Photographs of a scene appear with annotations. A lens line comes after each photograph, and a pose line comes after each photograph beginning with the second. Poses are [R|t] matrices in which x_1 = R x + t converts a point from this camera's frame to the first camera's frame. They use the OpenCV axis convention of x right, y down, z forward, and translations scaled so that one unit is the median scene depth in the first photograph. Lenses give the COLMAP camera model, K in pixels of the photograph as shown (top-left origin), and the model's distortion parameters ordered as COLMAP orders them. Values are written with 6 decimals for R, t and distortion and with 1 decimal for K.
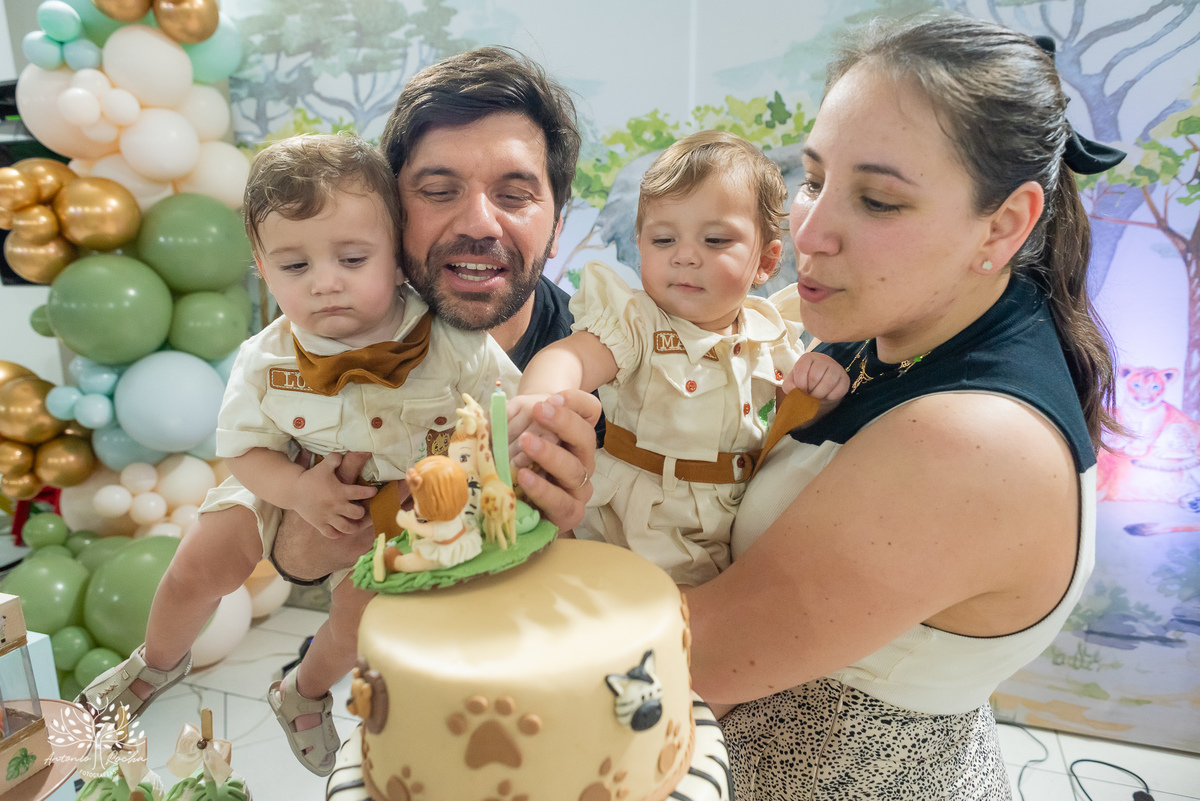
lens RADIAL K [[810.2, 0, 569.1], [0, 810.2, 405.3], [0, 0, 1]] dist [0.003883, -0.003978]
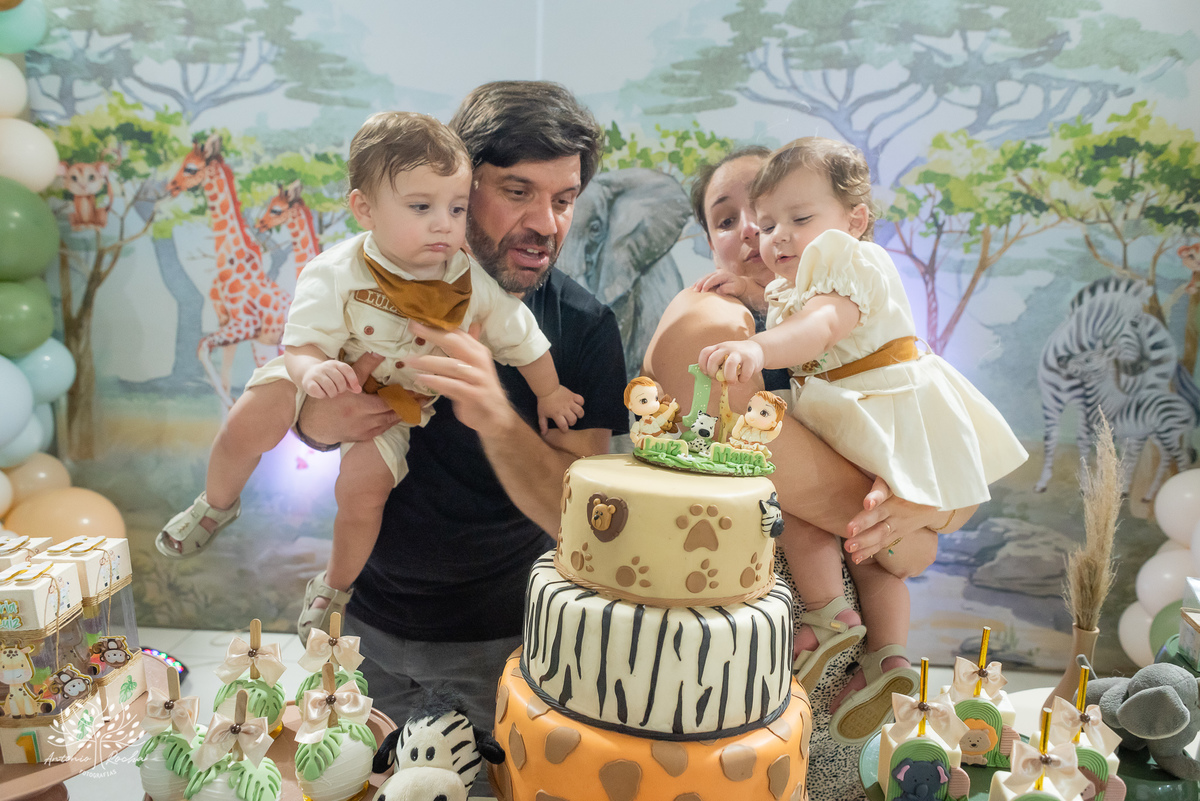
lens RADIAL K [[816.8, 0, 569.7], [0, 816.8, 405.7], [0, 0, 1]] dist [0.000738, -0.002900]
pose [[0.960821, -0.010338, 0.276975, -0.097837], [0.013121, 0.999880, -0.008199, 0.016236], [-0.276857, 0.011512, 0.960842, -0.062202]]
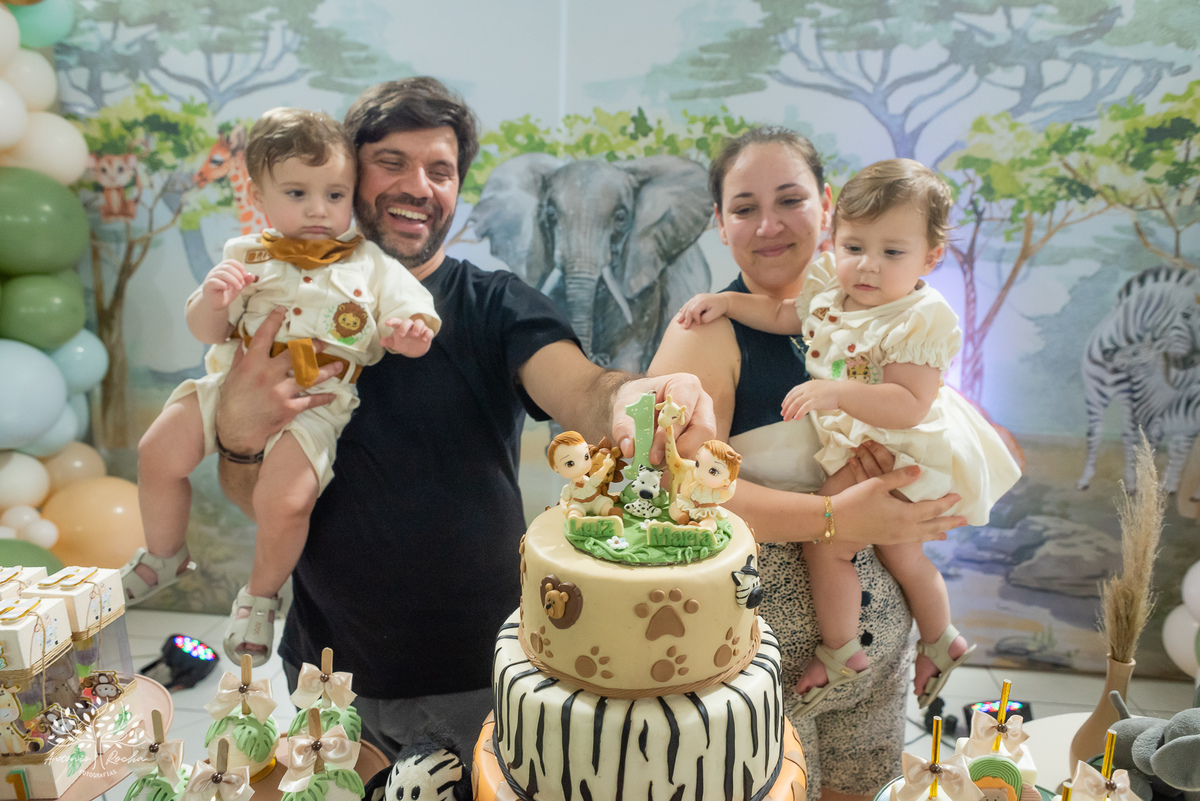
lens RADIAL K [[816.8, 0, 569.7], [0, 816.8, 405.7], [0, 0, 1]] dist [0.000738, -0.002900]
pose [[0.971932, -0.016233, 0.234699, -0.082921], [0.012306, 0.999759, 0.018187, -0.000419], [-0.234938, -0.014788, 0.971898, -0.054047]]
